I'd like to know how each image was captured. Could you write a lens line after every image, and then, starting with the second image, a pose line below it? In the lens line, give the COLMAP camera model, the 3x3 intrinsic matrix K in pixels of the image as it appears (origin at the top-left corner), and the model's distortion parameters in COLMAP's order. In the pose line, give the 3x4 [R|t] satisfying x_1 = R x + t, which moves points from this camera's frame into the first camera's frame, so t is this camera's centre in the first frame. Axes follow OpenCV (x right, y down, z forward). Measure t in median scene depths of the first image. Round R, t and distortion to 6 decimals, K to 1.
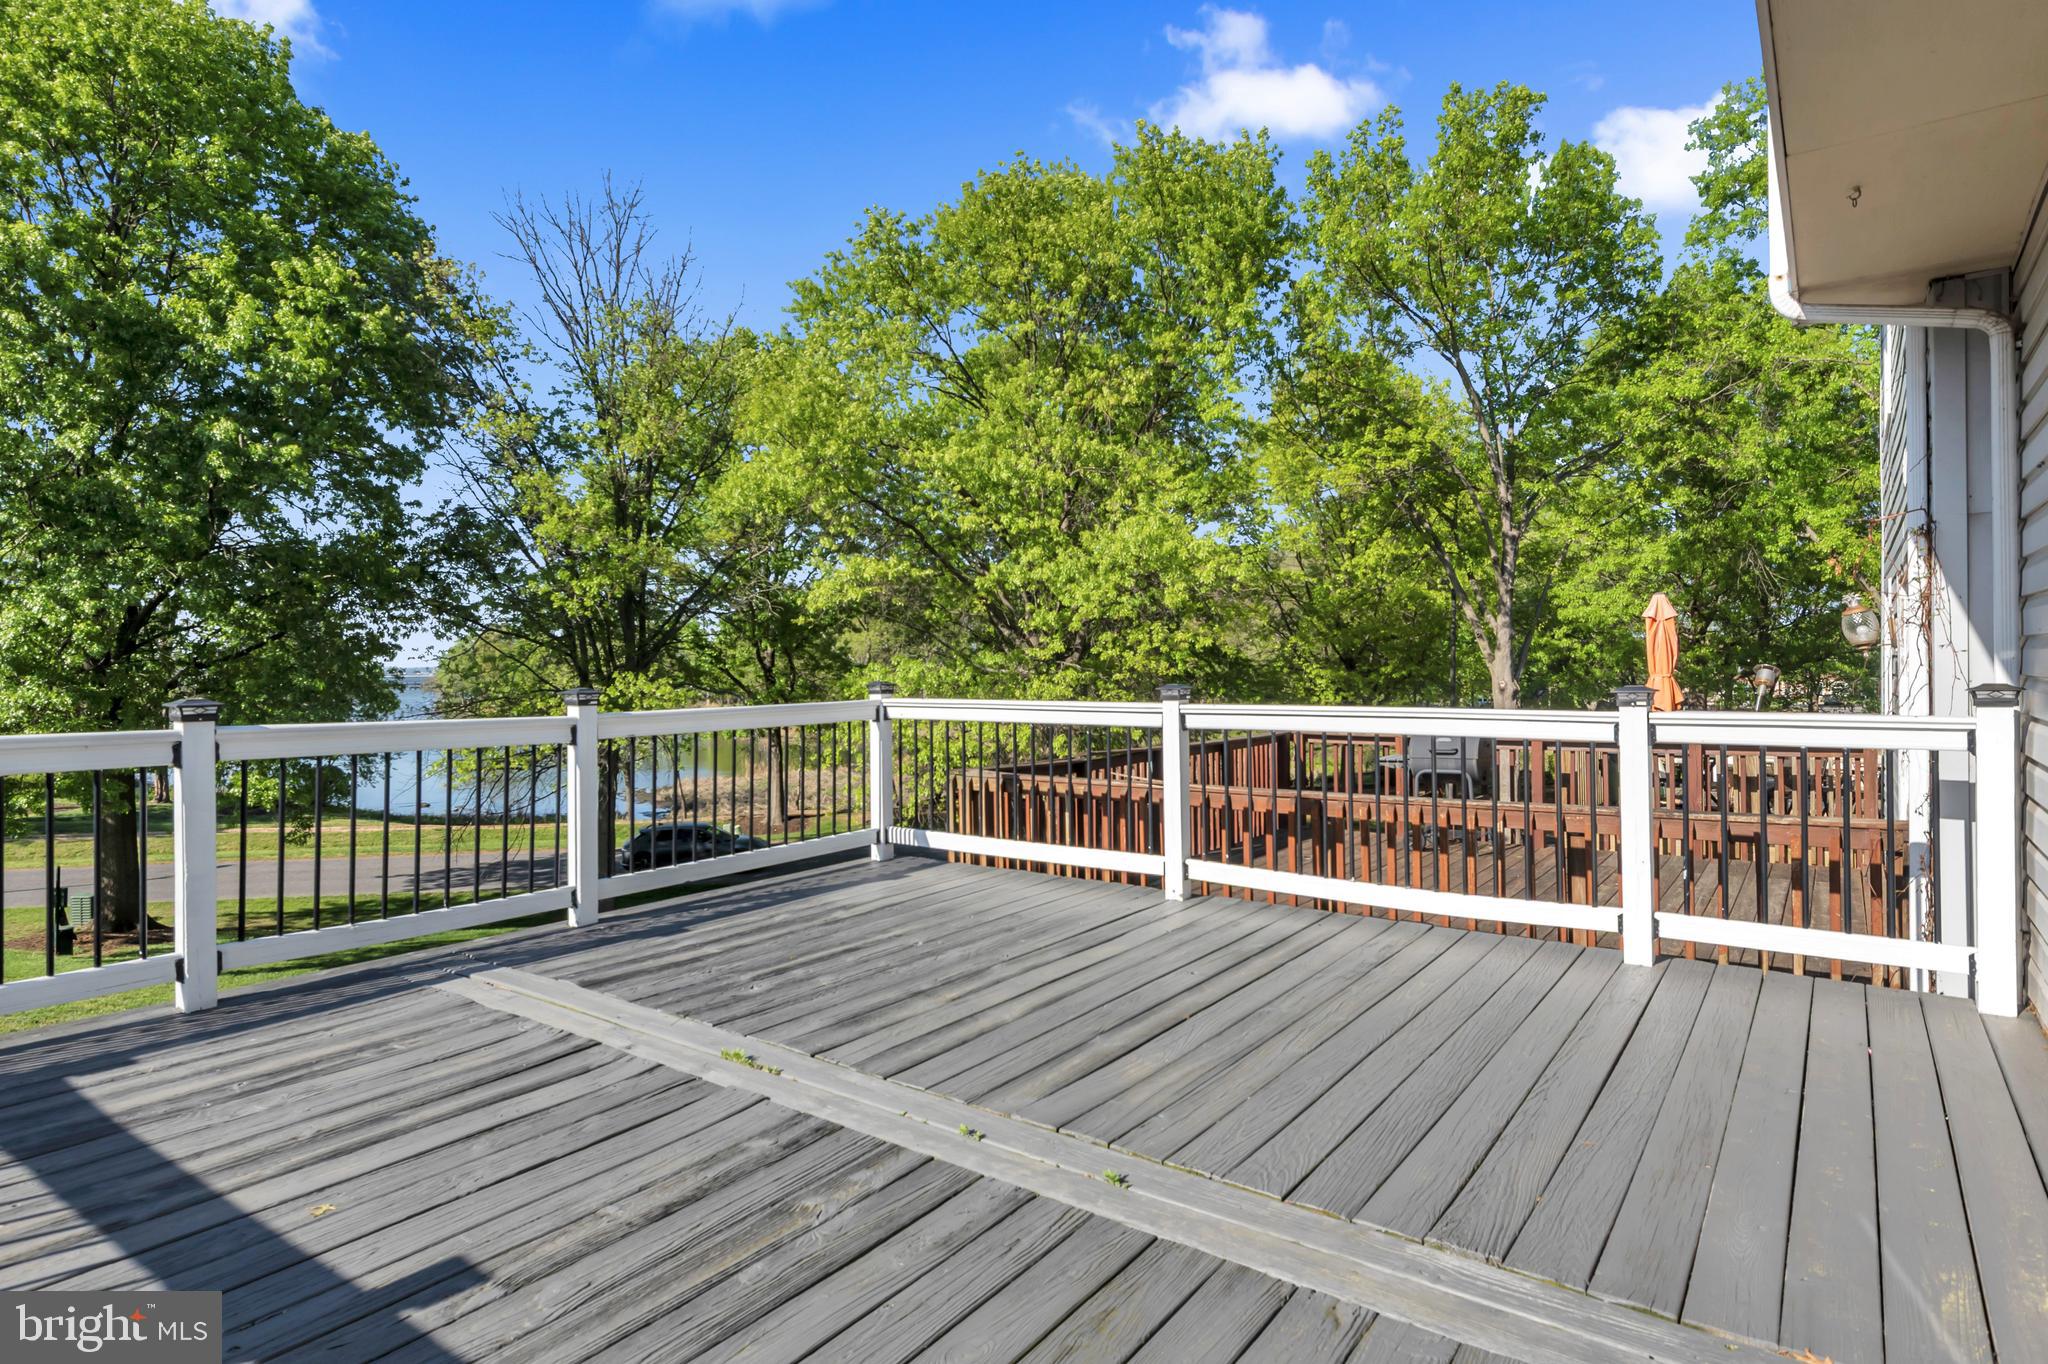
lens RADIAL K [[1111.9, 0, 1024.8], [0, 1111.9, 625.8], [0, 0, 1]] dist [-0.004146, -0.003552]
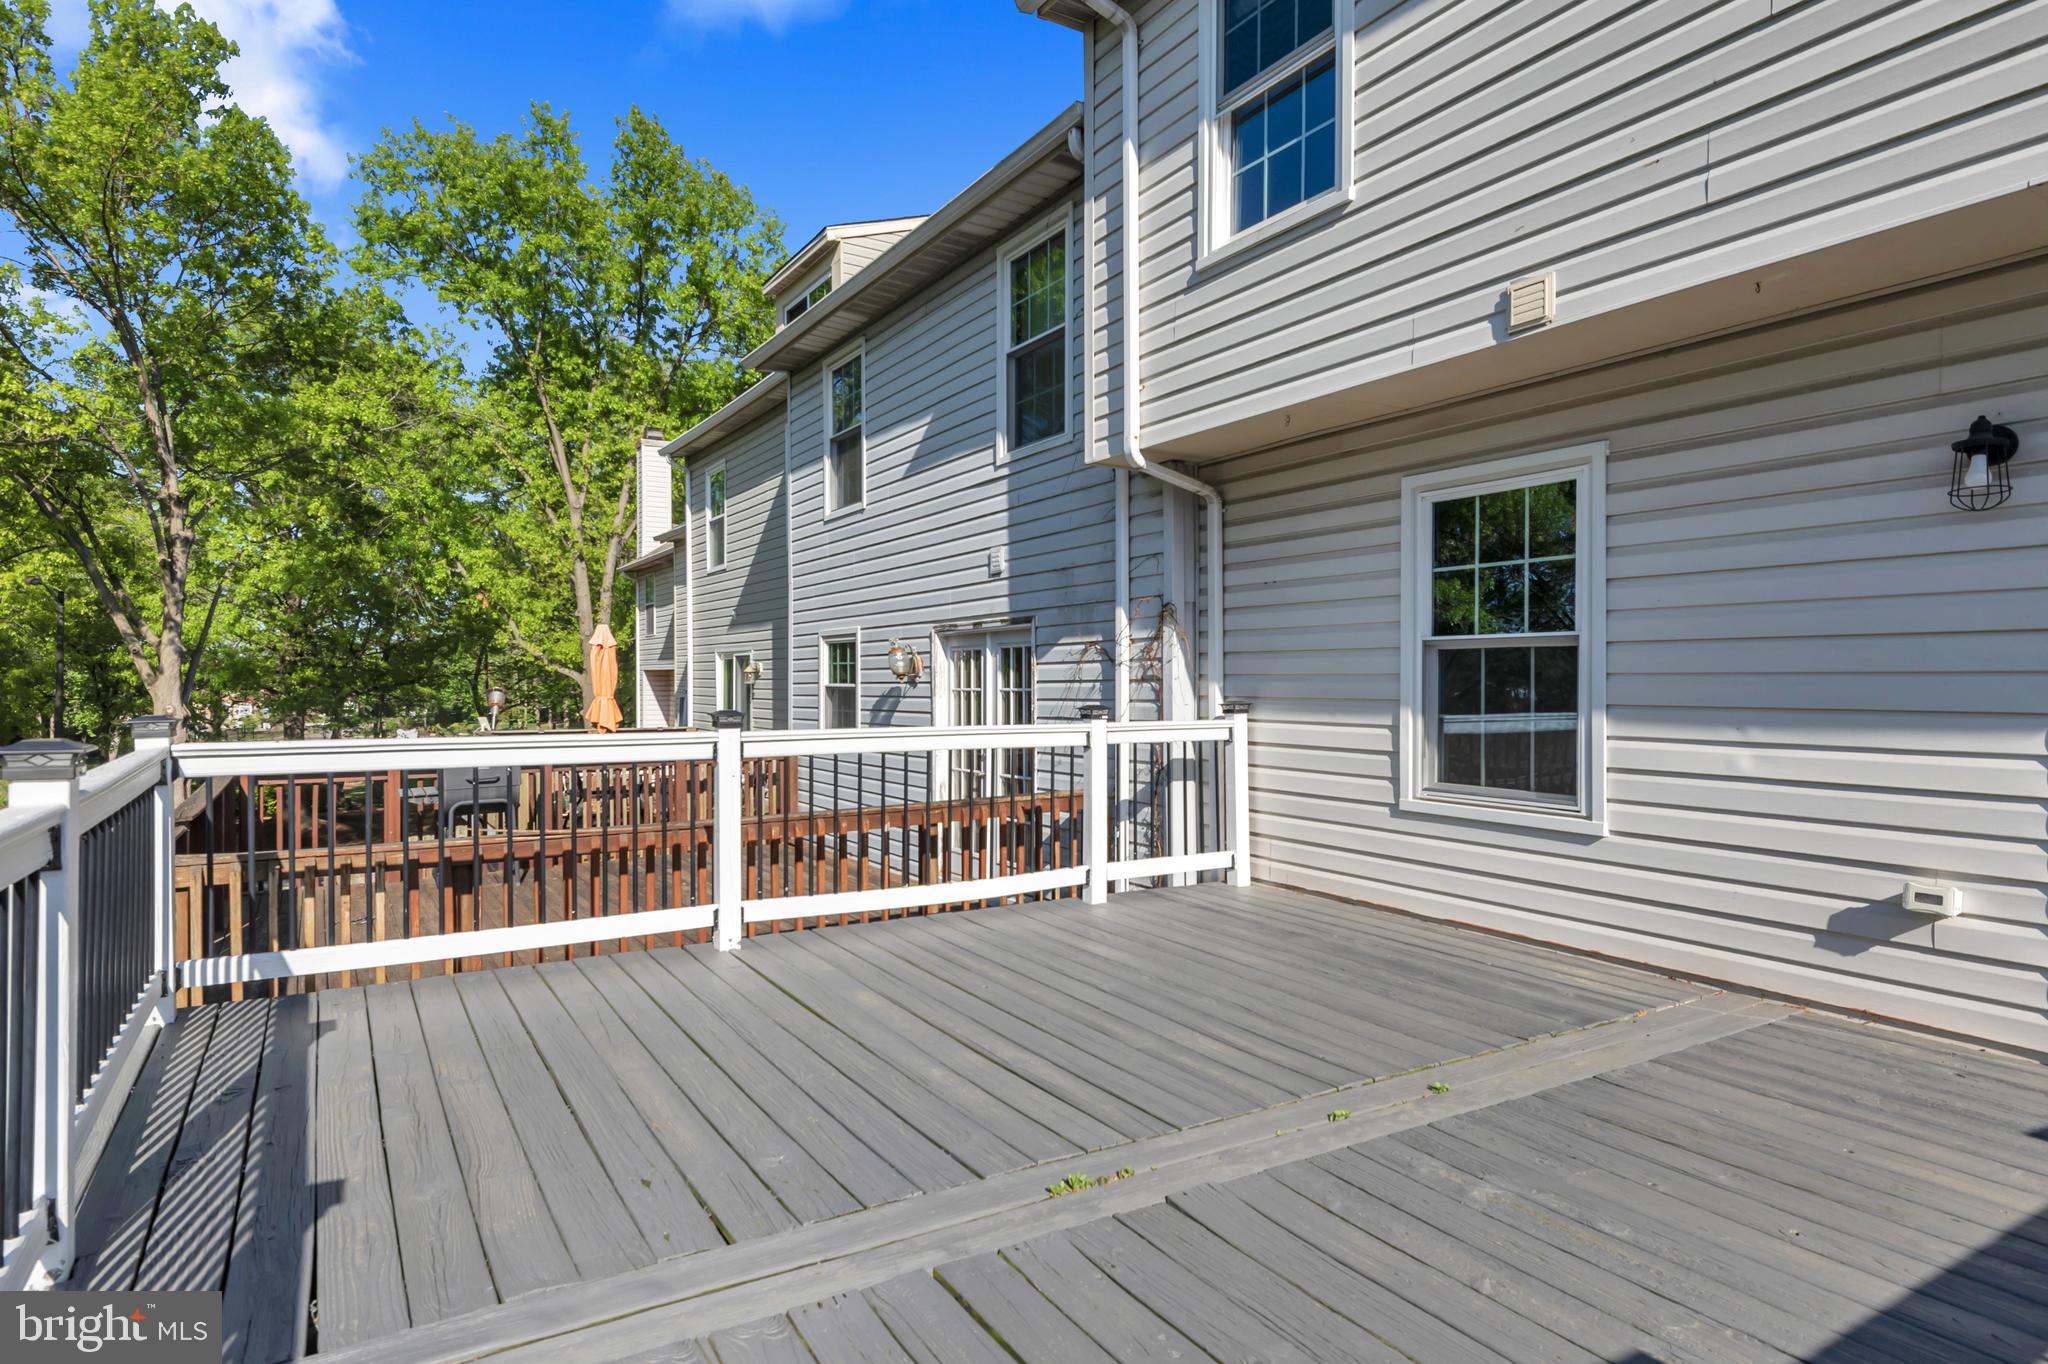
lens RADIAL K [[1111.9, 0, 1008.4], [0, 1111.9, 679.2], [0, 0, 1]] dist [-0.004146, -0.003552]
pose [[0.412291, 0.002962, 0.911047, -0.591766], [-0.025501, 0.999640, 0.008290, 0.015976], [-0.910695, -0.026651, 0.412219, 0.435272]]
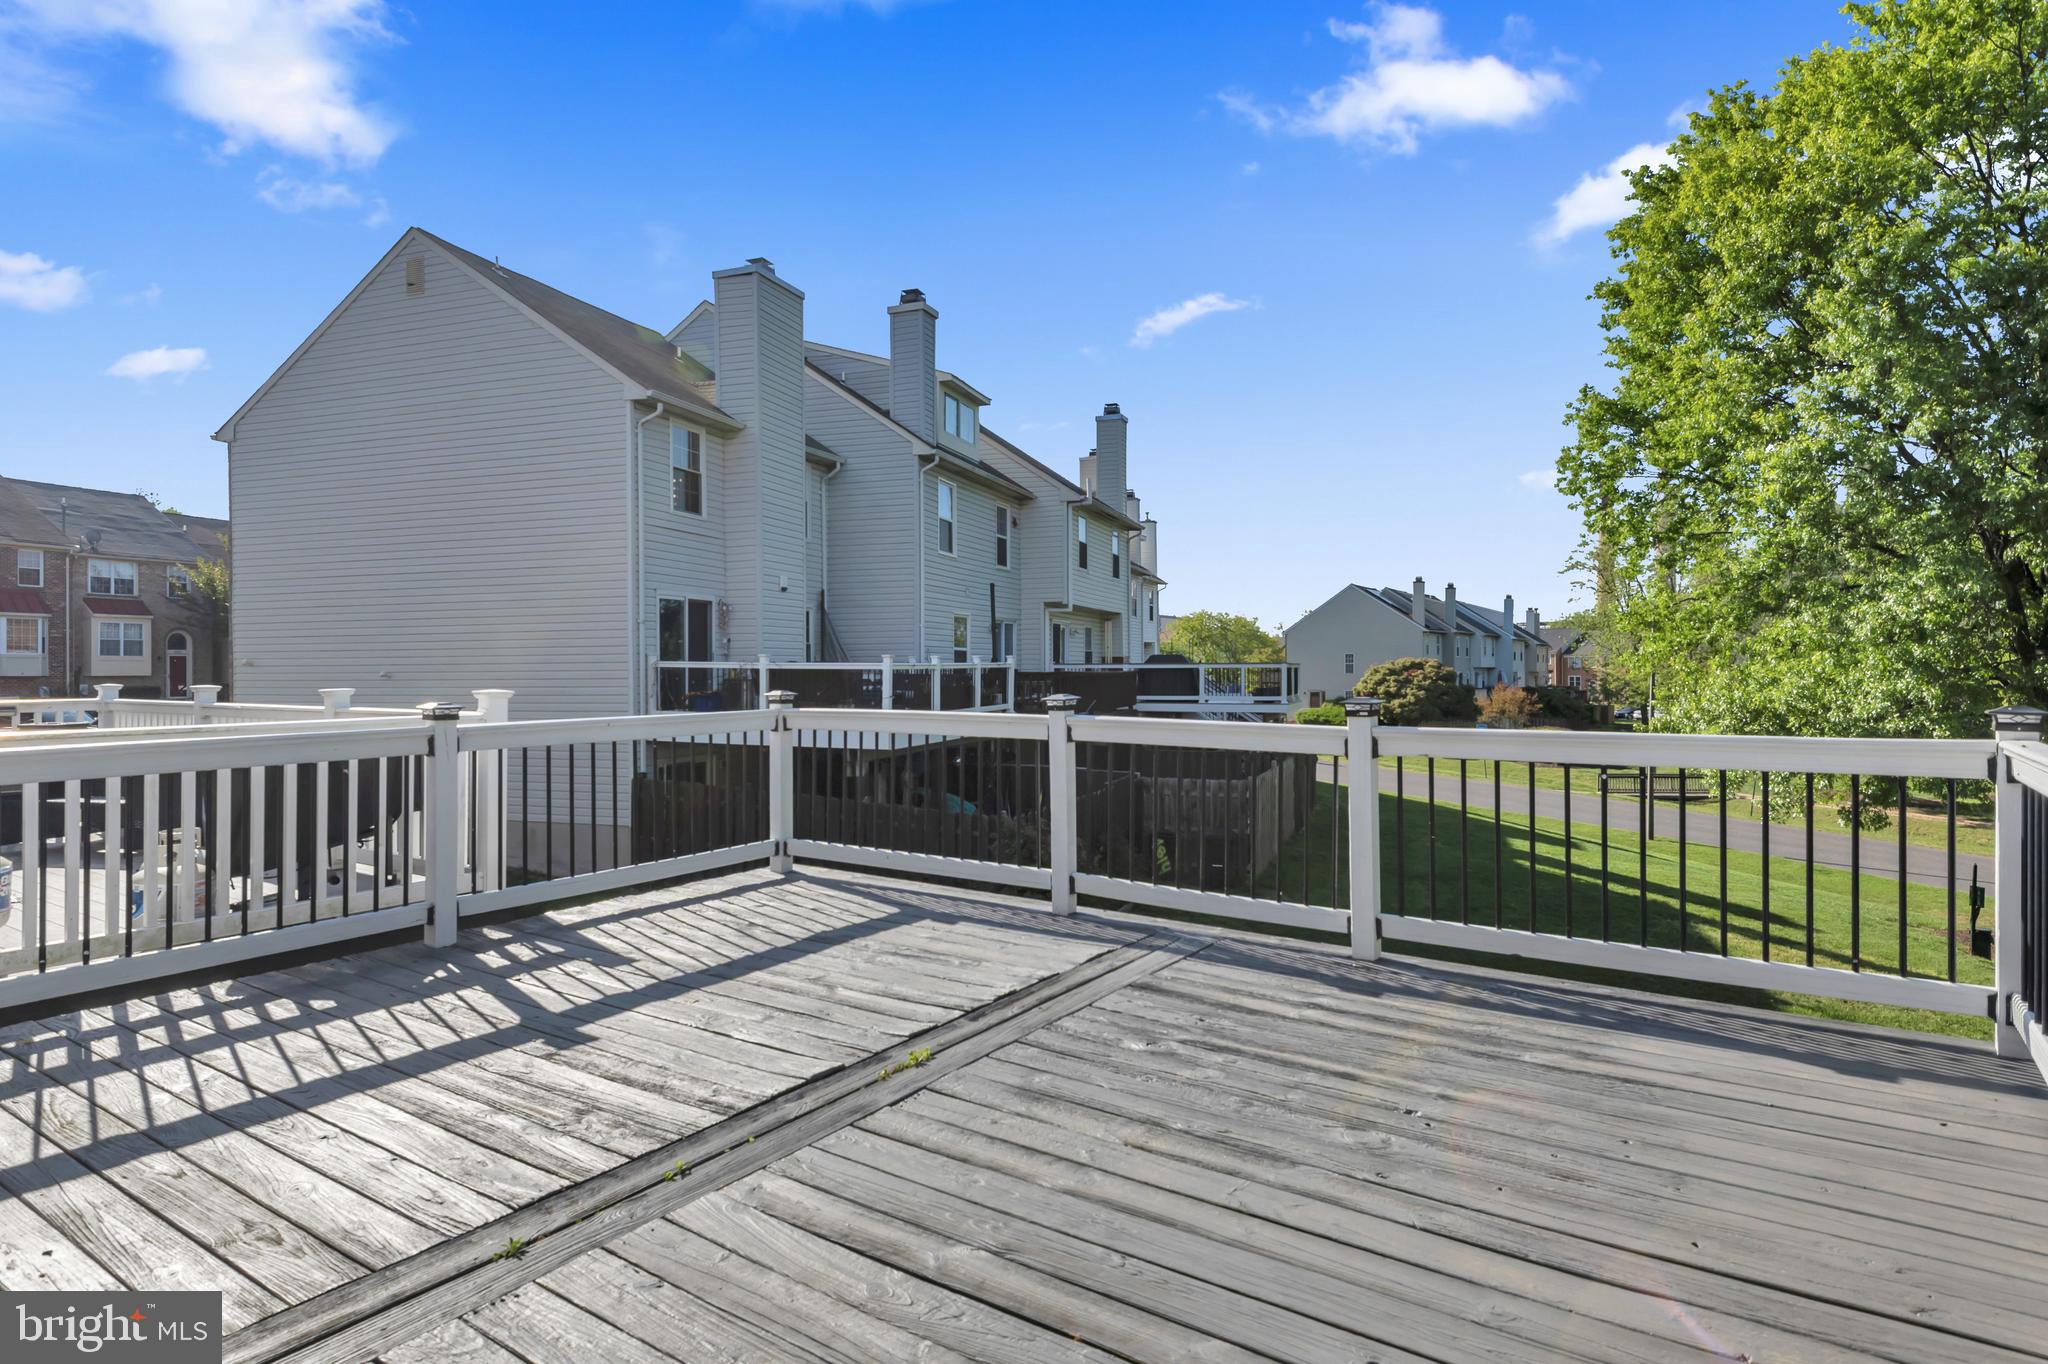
lens RADIAL K [[1111.9, 0, 1007.9], [0, 1111.9, 670.1], [0, 0, 1]] dist [-0.004146, -0.003552]
pose [[0.022411, 0.006864, -0.999725, 0.458977], [0.033231, 0.999419, 0.007606, 0.016228], [0.999196, -0.033392, 0.022170, 0.648096]]
